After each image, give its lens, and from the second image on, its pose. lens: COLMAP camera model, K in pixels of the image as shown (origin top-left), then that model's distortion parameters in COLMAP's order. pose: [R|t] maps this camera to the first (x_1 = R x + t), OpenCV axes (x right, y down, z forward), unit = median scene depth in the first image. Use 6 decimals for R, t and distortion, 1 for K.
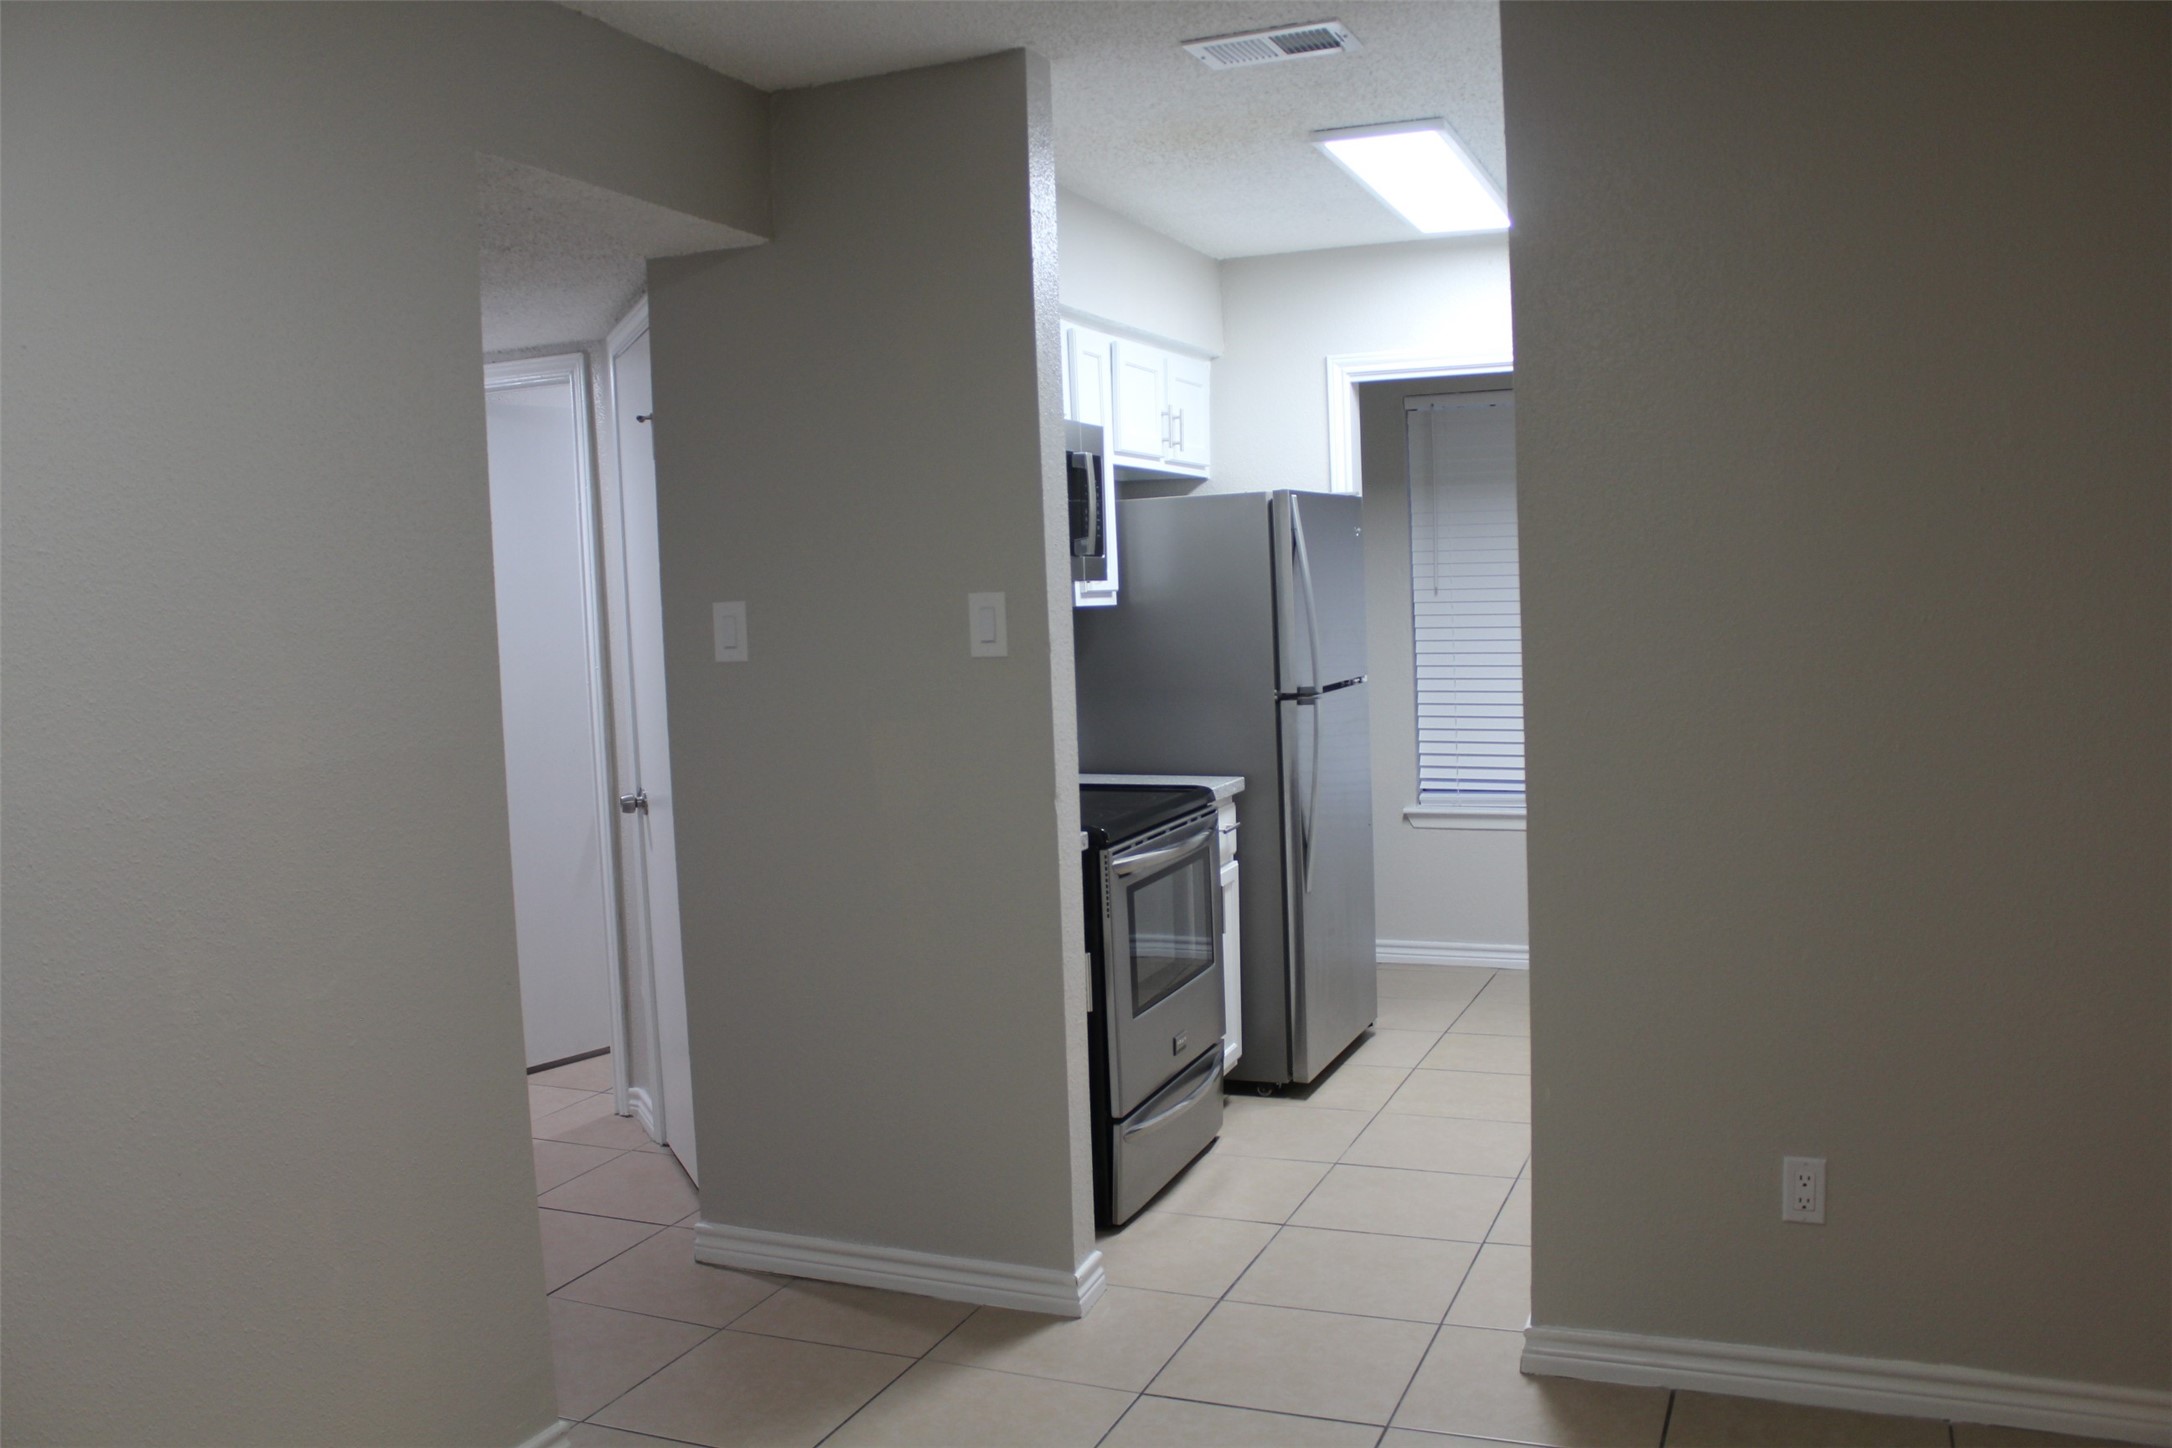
lens RADIAL K [[1784.0, 0, 1082.4], [0, 1784.0, 725.9], [0, 0, 1]] dist [-0.141941, 0.124218]
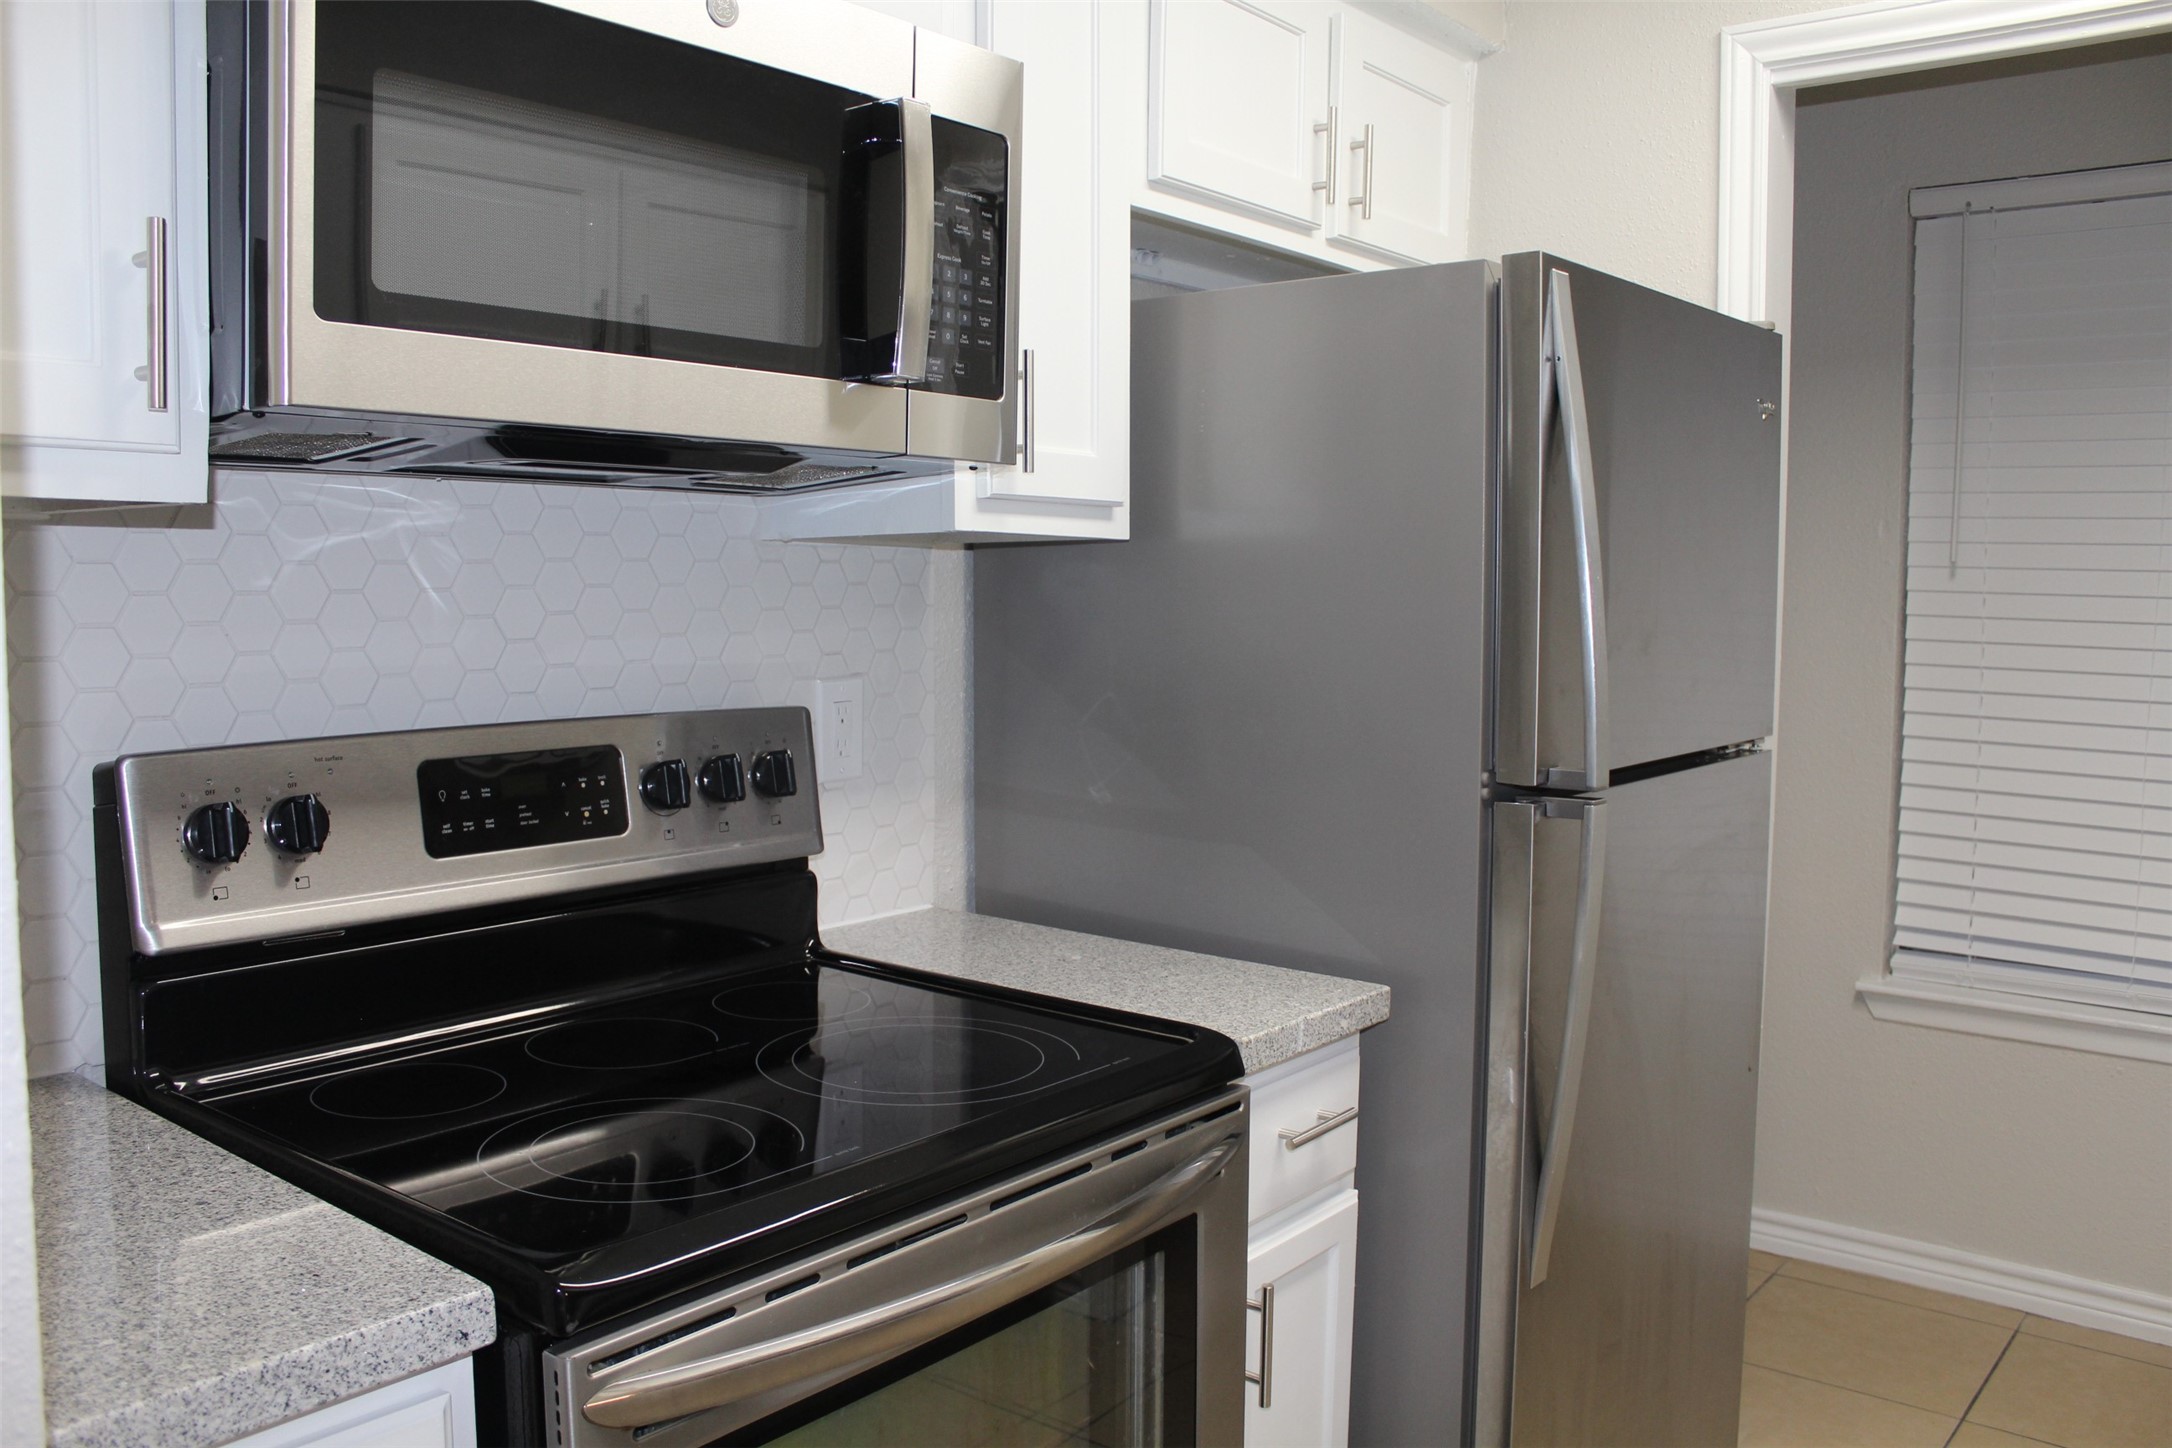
lens RADIAL K [[1784.0, 0, 1094.7], [0, 1784.0, 717.5], [0, 0, 1]] dist [-0.141941, 0.124218]
pose [[0.962709, 0.067523, -0.261977, 0.116105], [-0.066138, 0.997711, 0.014113, -0.029254], [0.262330, 0.003739, 0.964971, 0.551916]]
